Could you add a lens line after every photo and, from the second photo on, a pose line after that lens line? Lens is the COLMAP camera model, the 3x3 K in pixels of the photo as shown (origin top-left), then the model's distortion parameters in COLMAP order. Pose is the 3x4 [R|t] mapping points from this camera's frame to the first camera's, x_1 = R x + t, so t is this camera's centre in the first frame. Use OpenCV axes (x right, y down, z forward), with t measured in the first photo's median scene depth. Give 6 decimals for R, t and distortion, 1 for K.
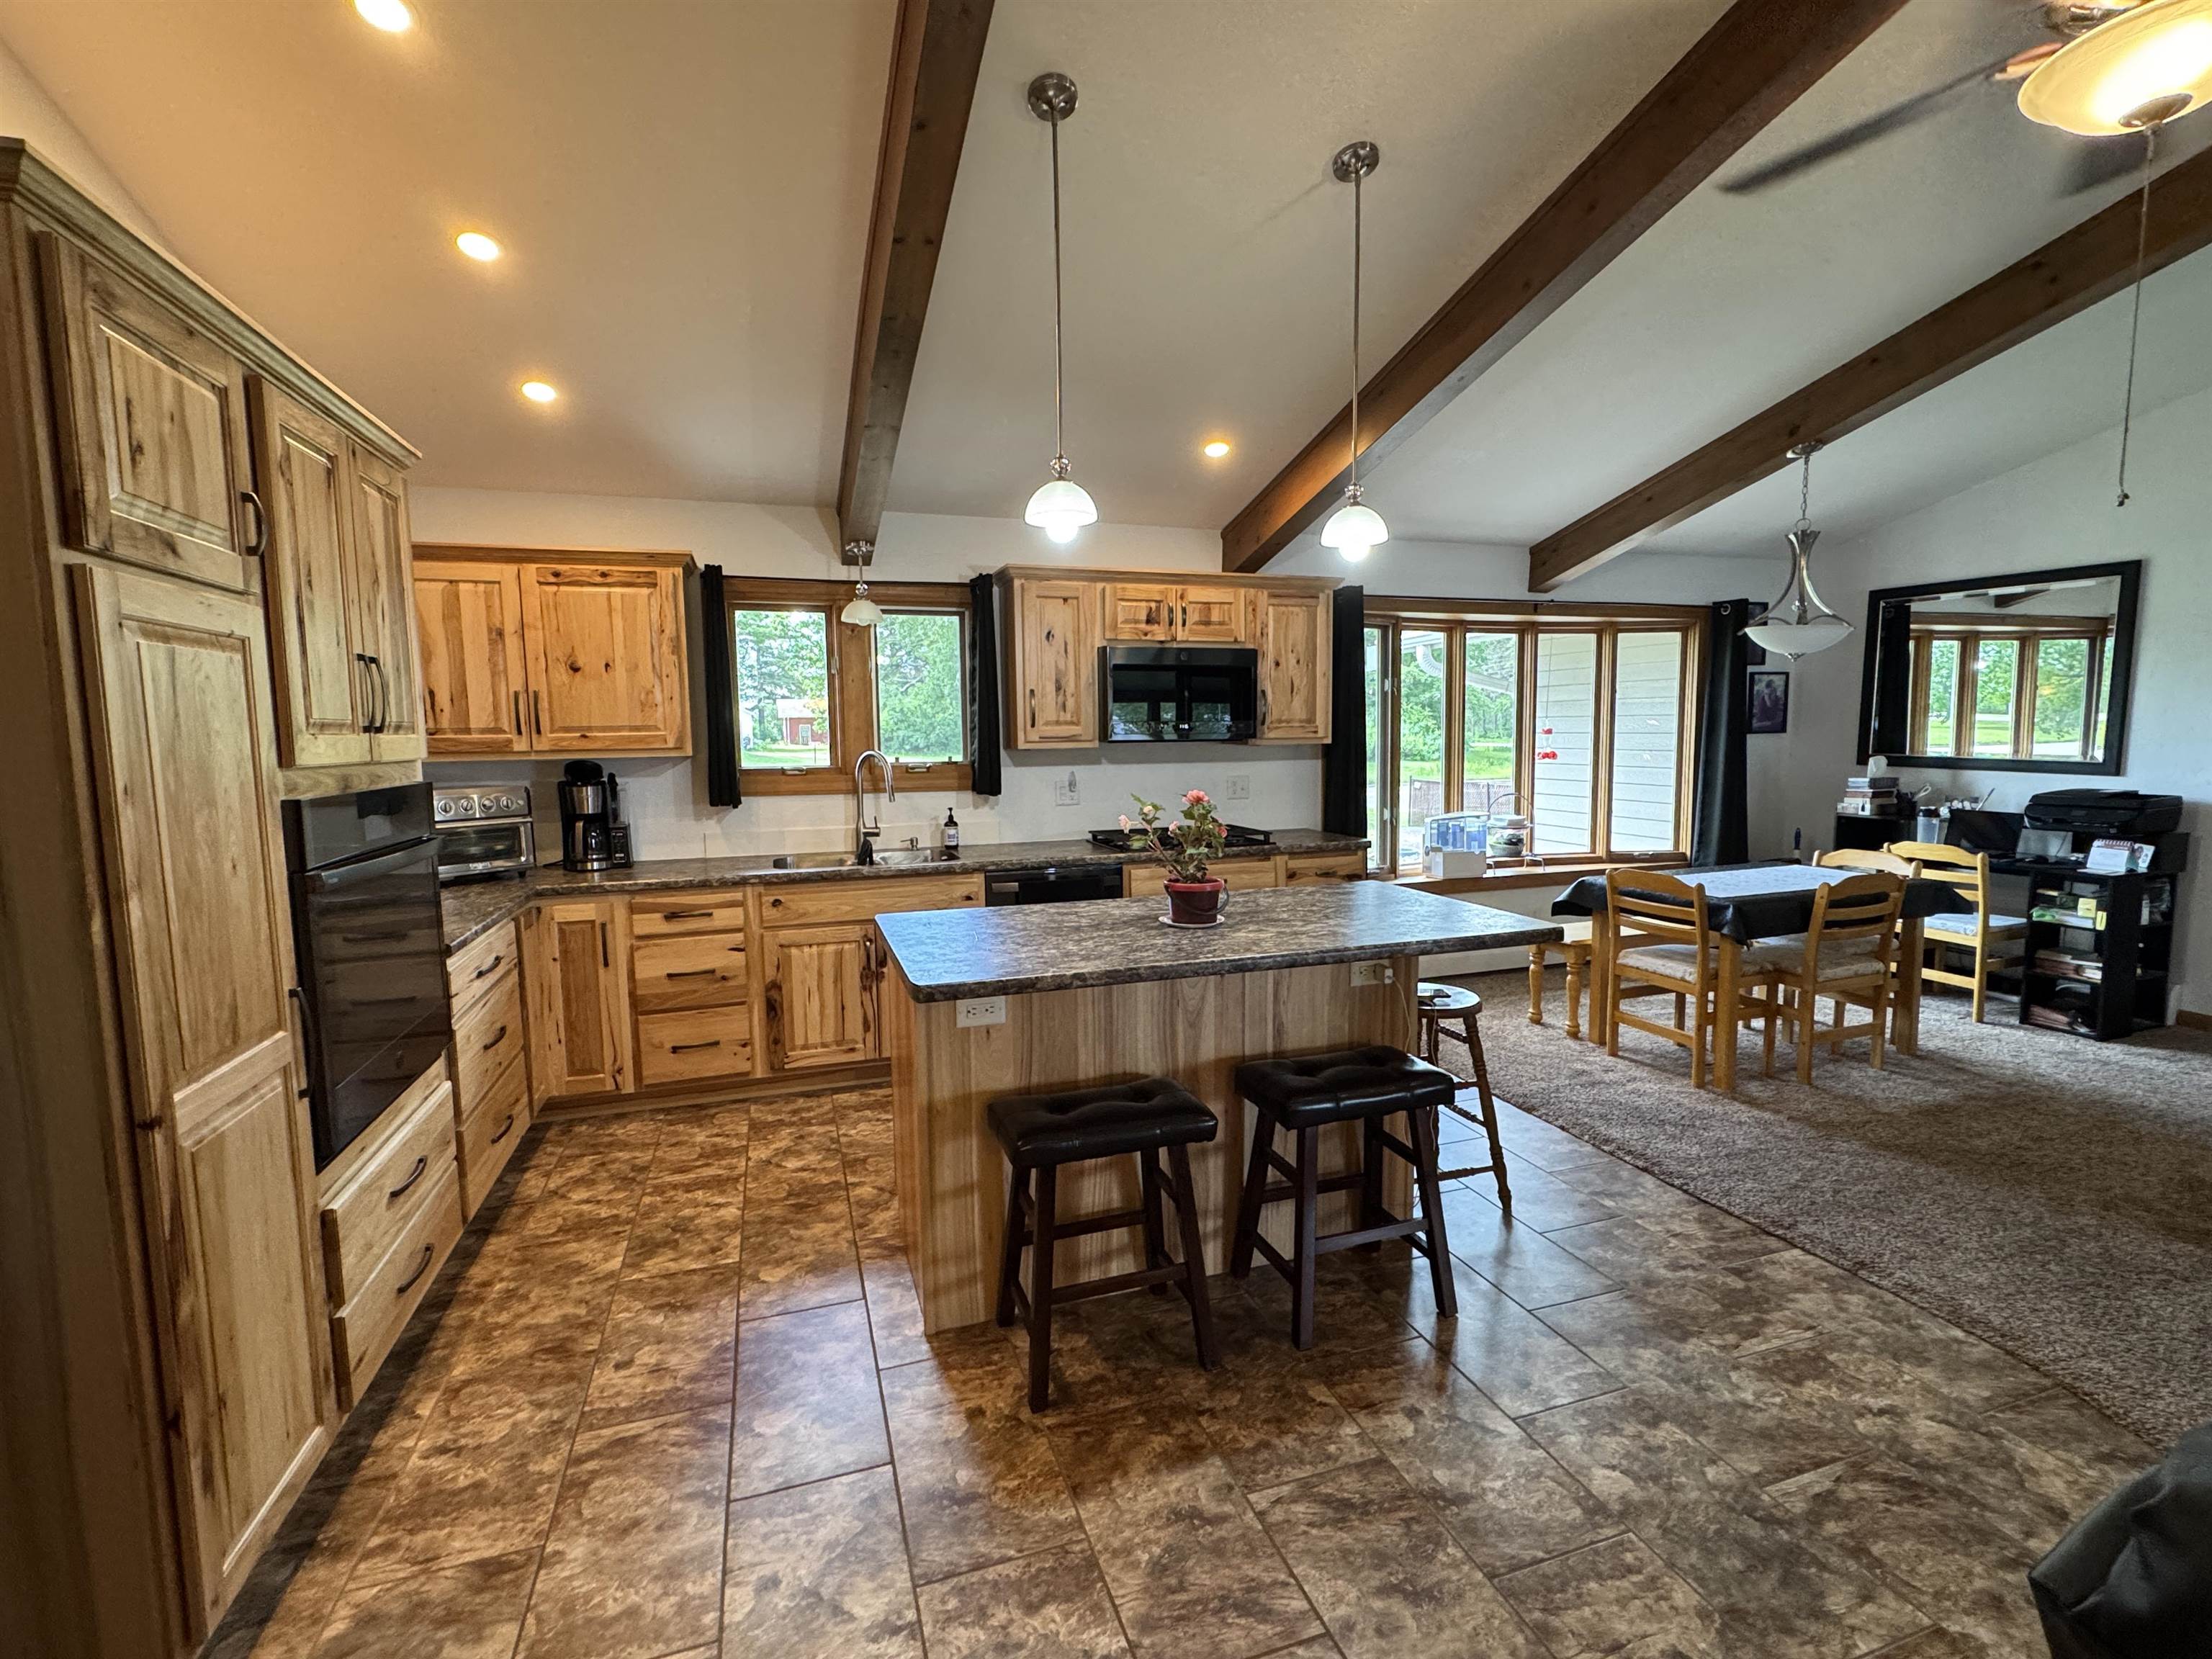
lens RADIAL K [[1004.2, 0, 1108.8], [0, 1004.2, 825.1], [0, 0, 1]] dist [-0.004901, 0.002387]
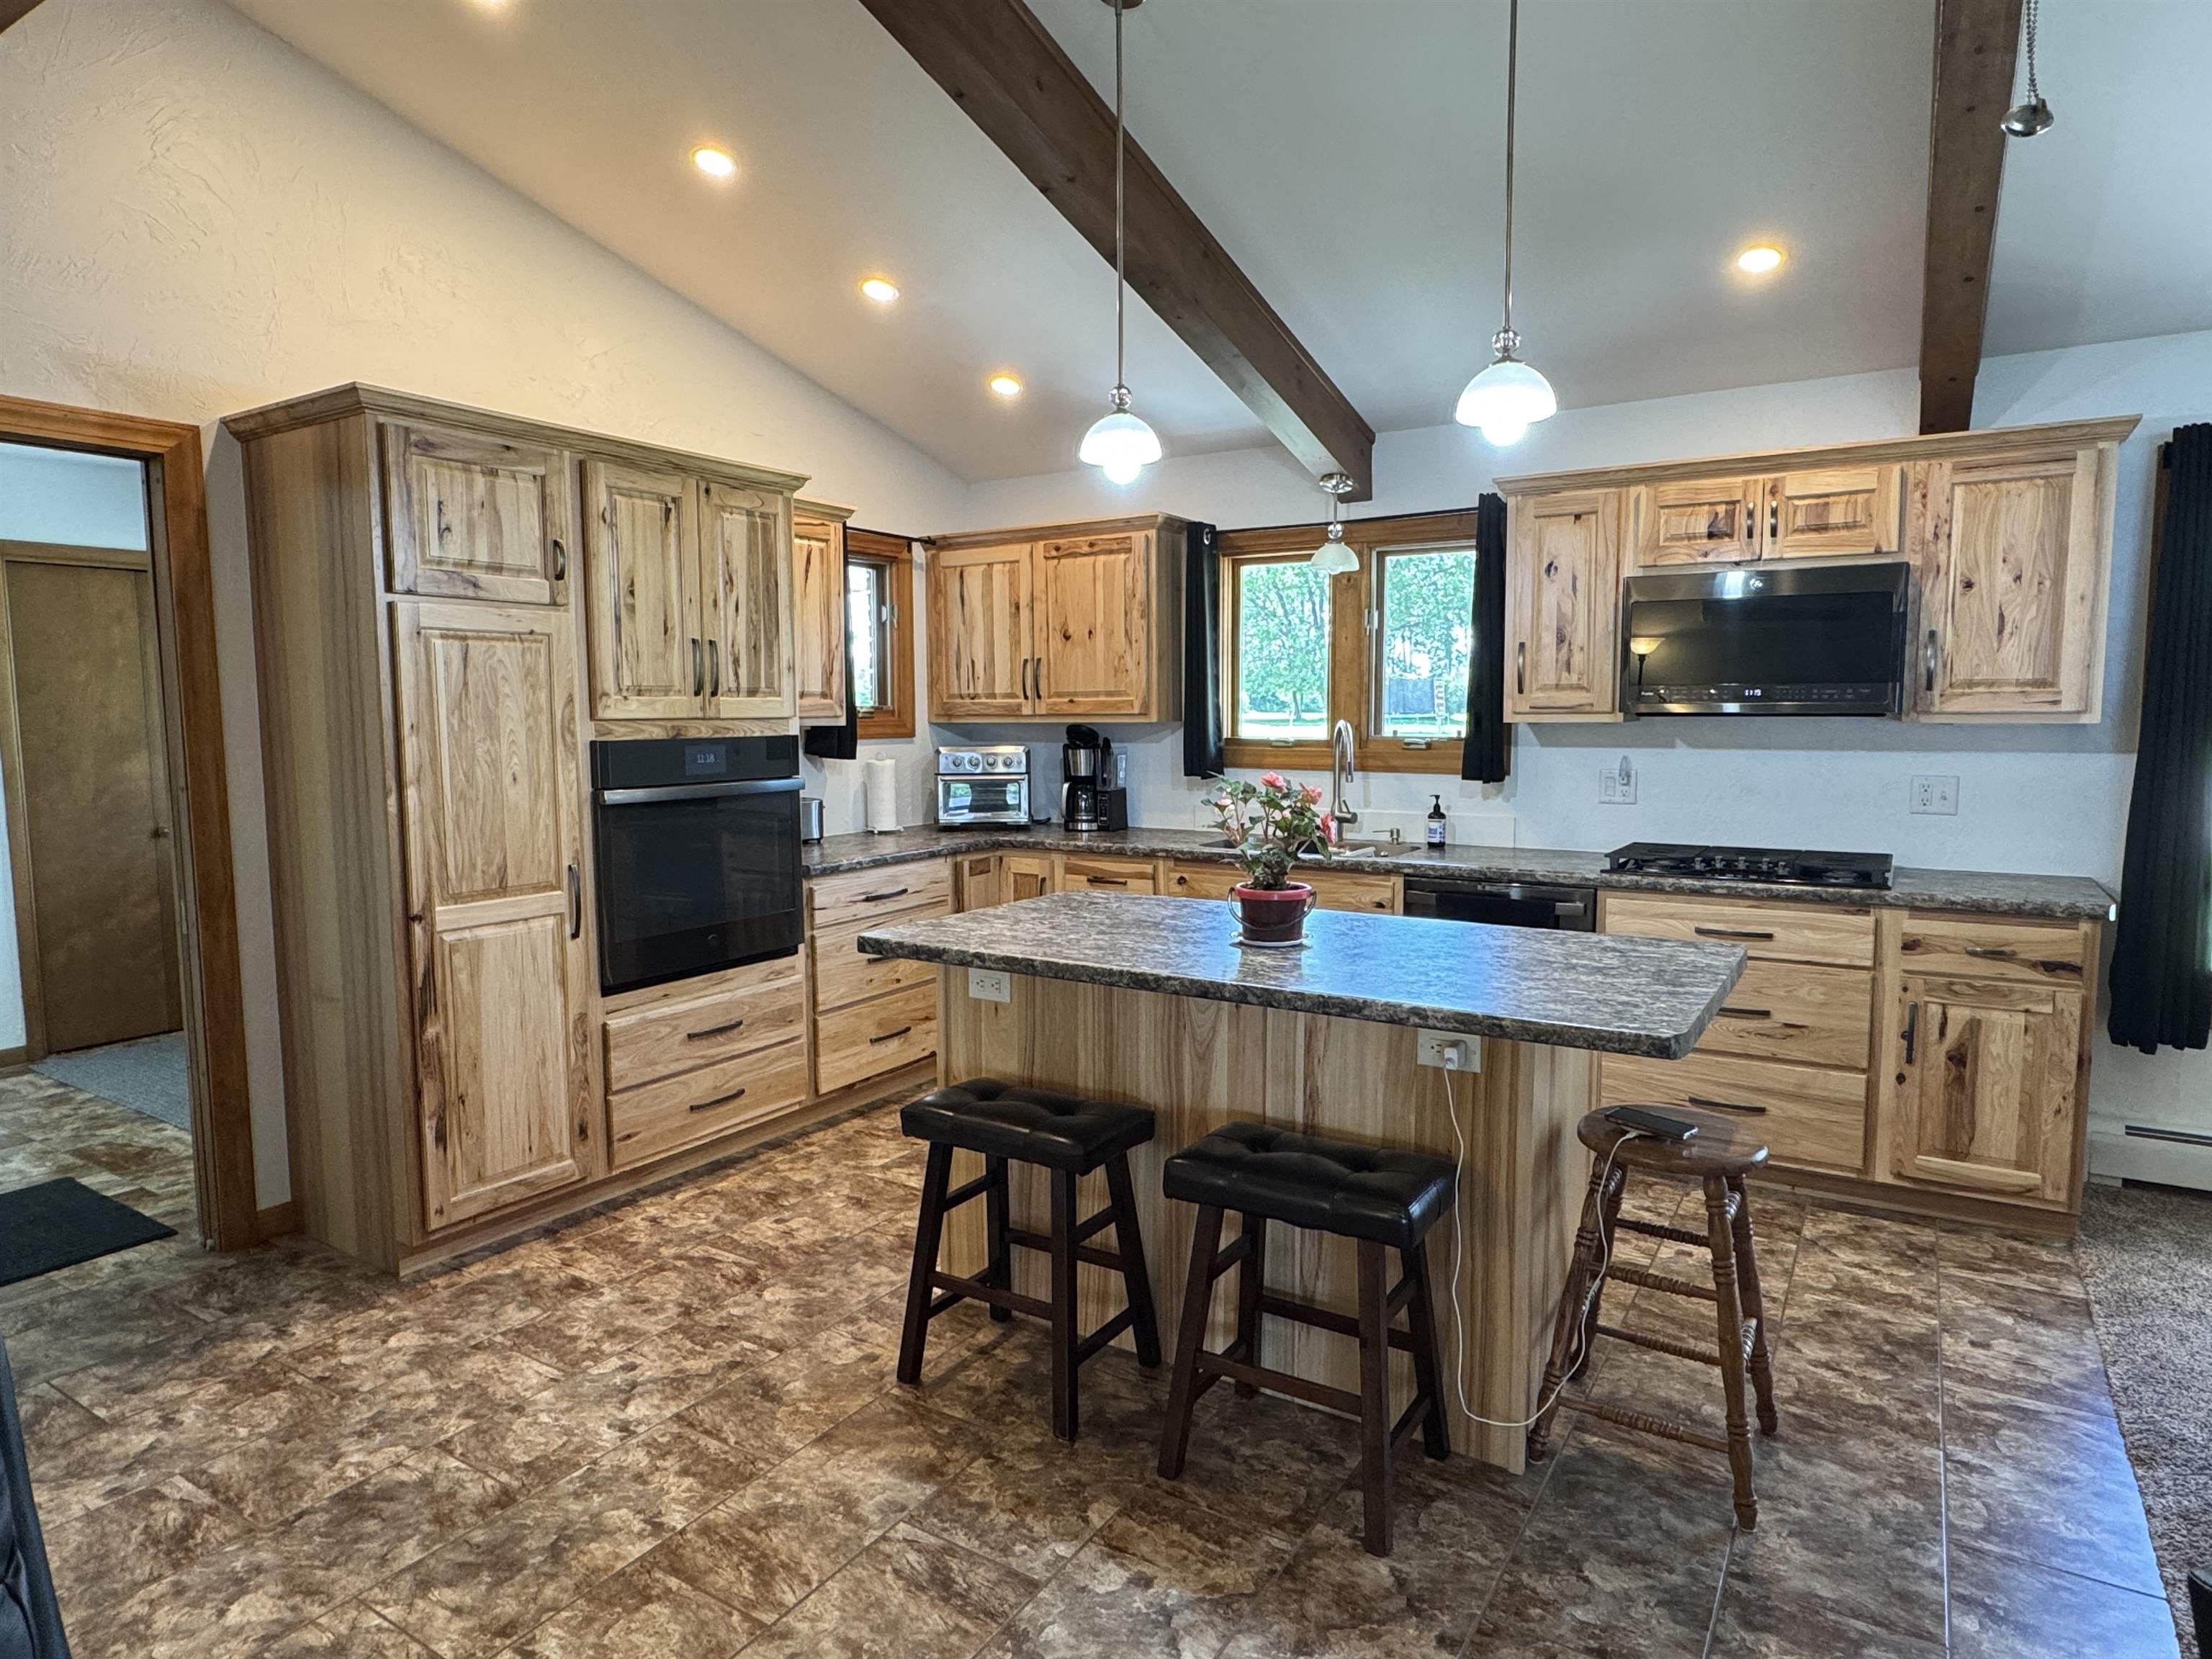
lens RADIAL K [[1287.3, 0, 1098.7], [0, 1287.3, 826.0], [0, 0, 1]] dist [-0.001459, 0.000541]
pose [[0.628074, 0.080491, -0.773979, 0.543637], [-0.077210, 0.996174, 0.040944, -0.016358], [0.774313, 0.034043, 0.631886, 0.179306]]
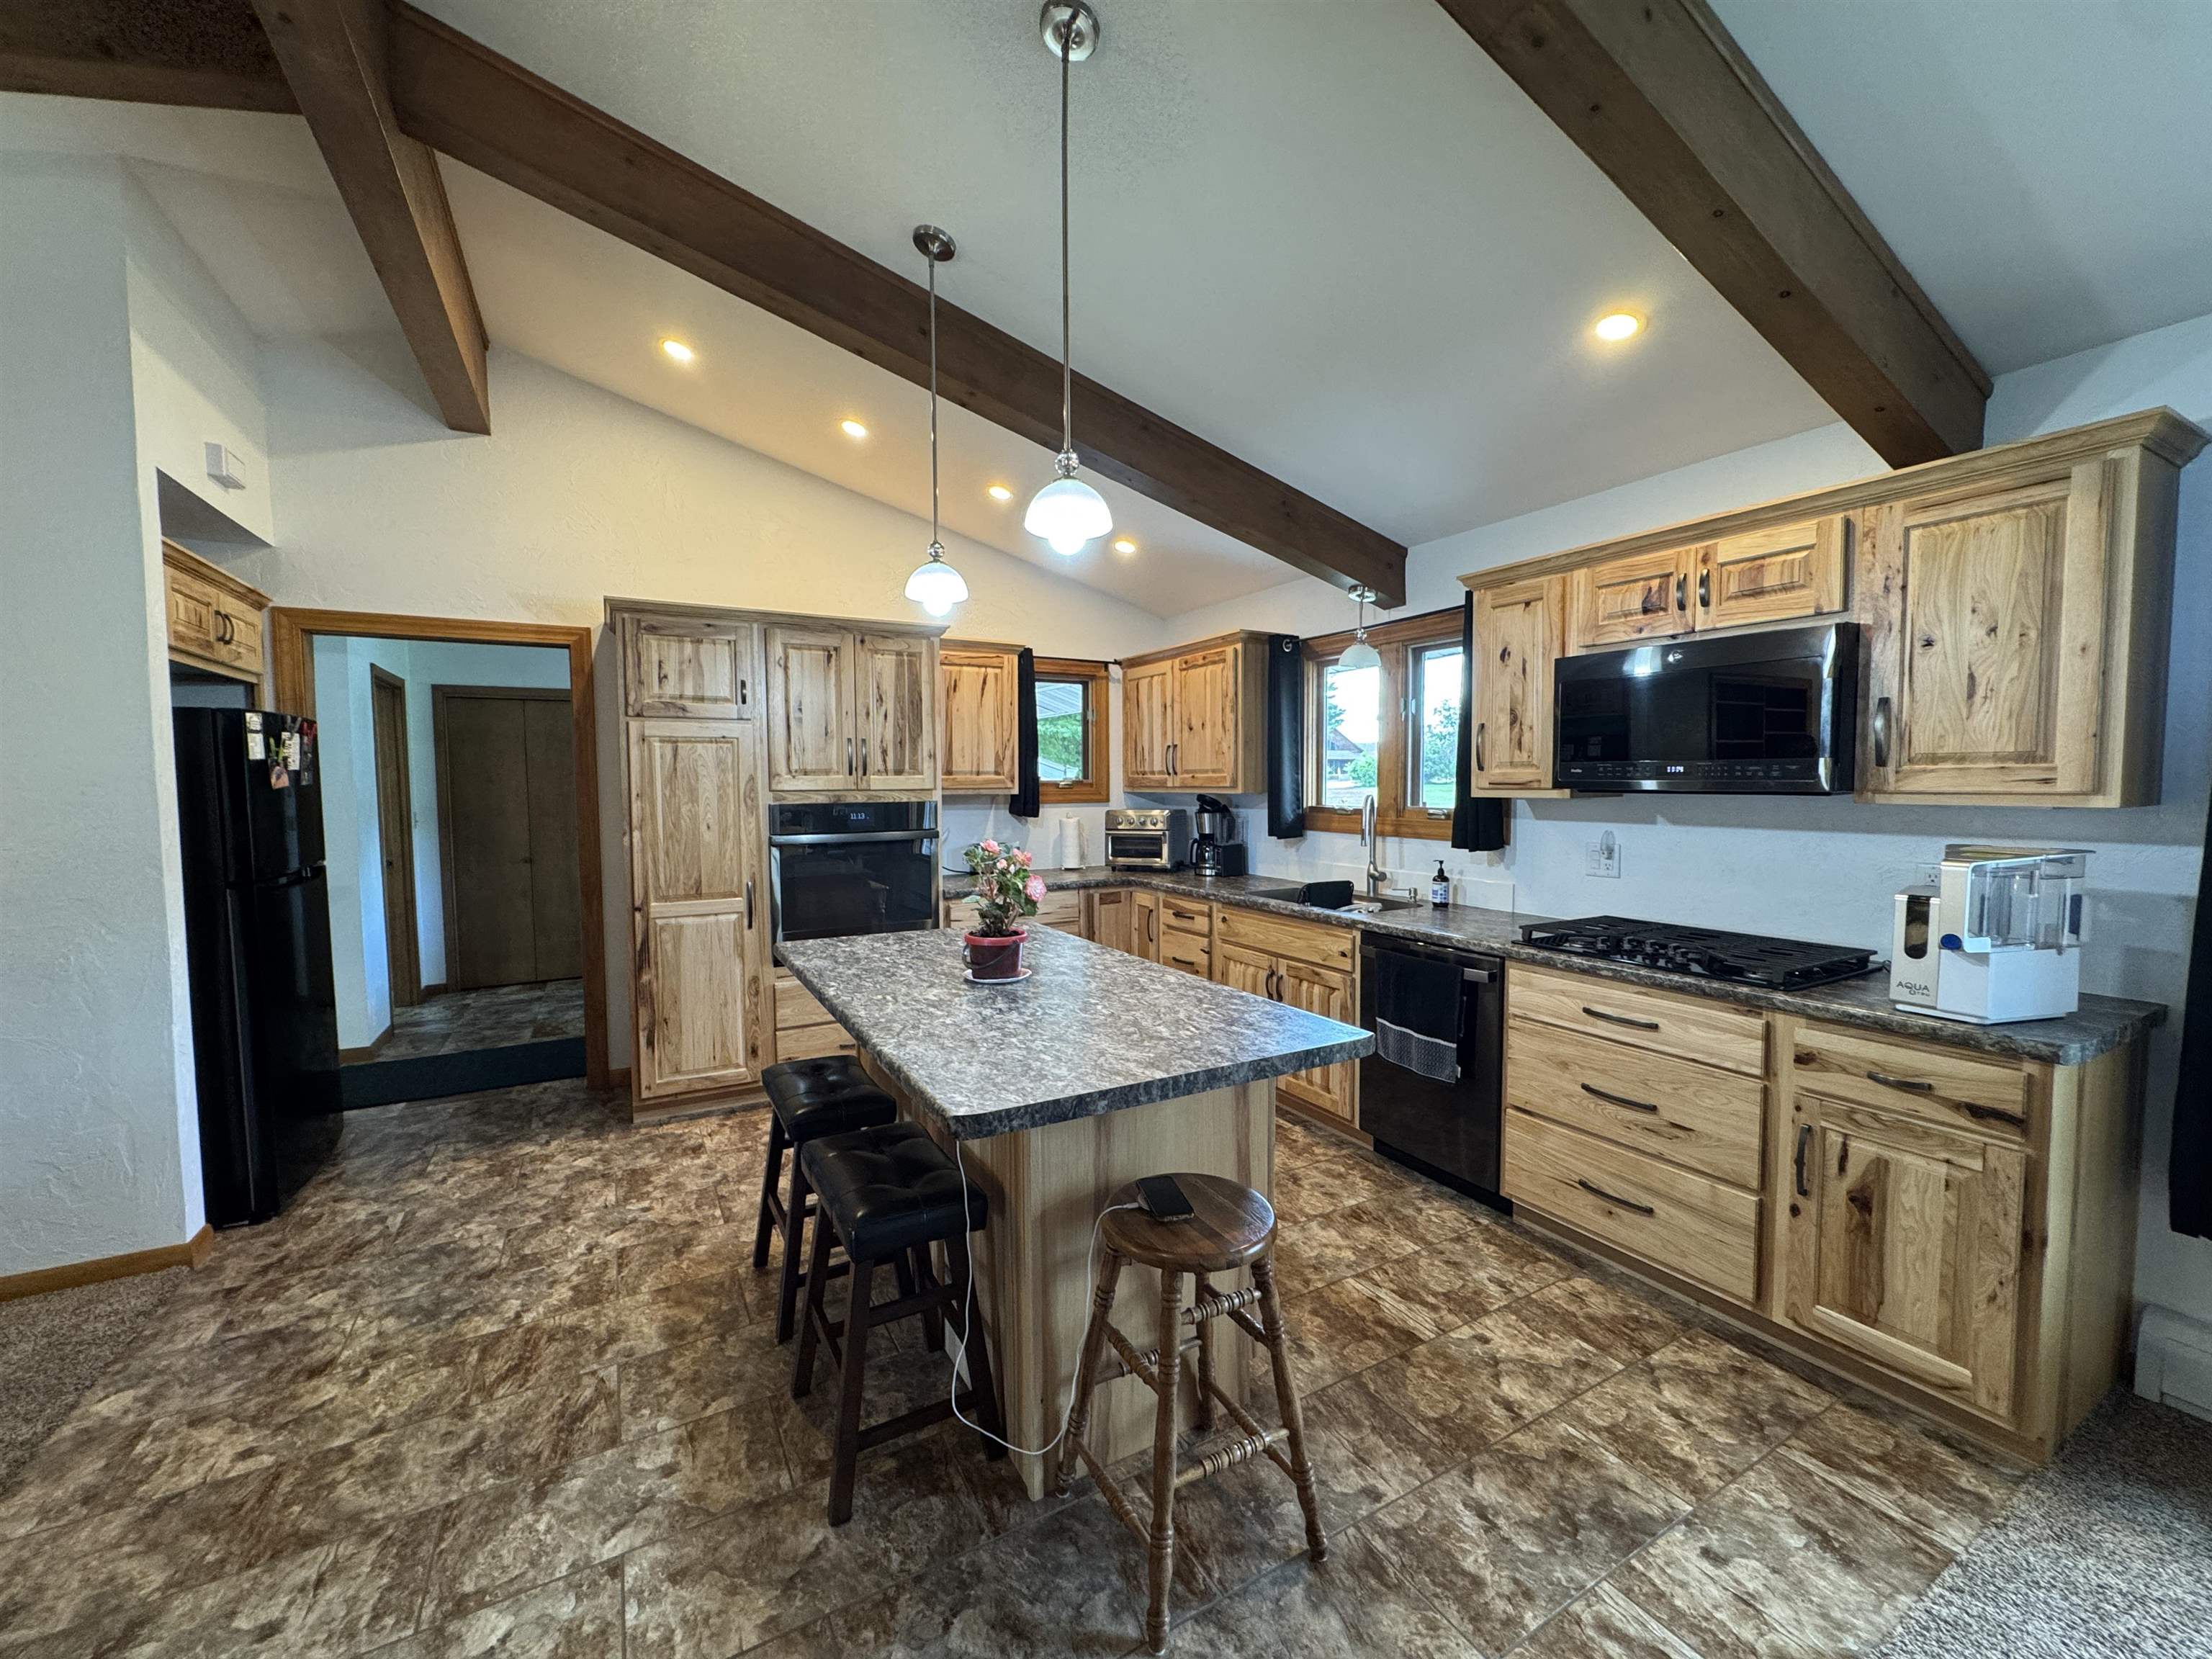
lens RADIAL K [[883.0, 0, 1101.2], [0, 883.0, 824.5], [0, 0, 1]] dist [-0.003210, 0.000354]
pose [[0.185493, 0.061687, -0.980707, 0.647641], [-0.090549, 0.994854, 0.045450, -0.067064], [0.978465, 0.080371, 0.190124, 0.651576]]
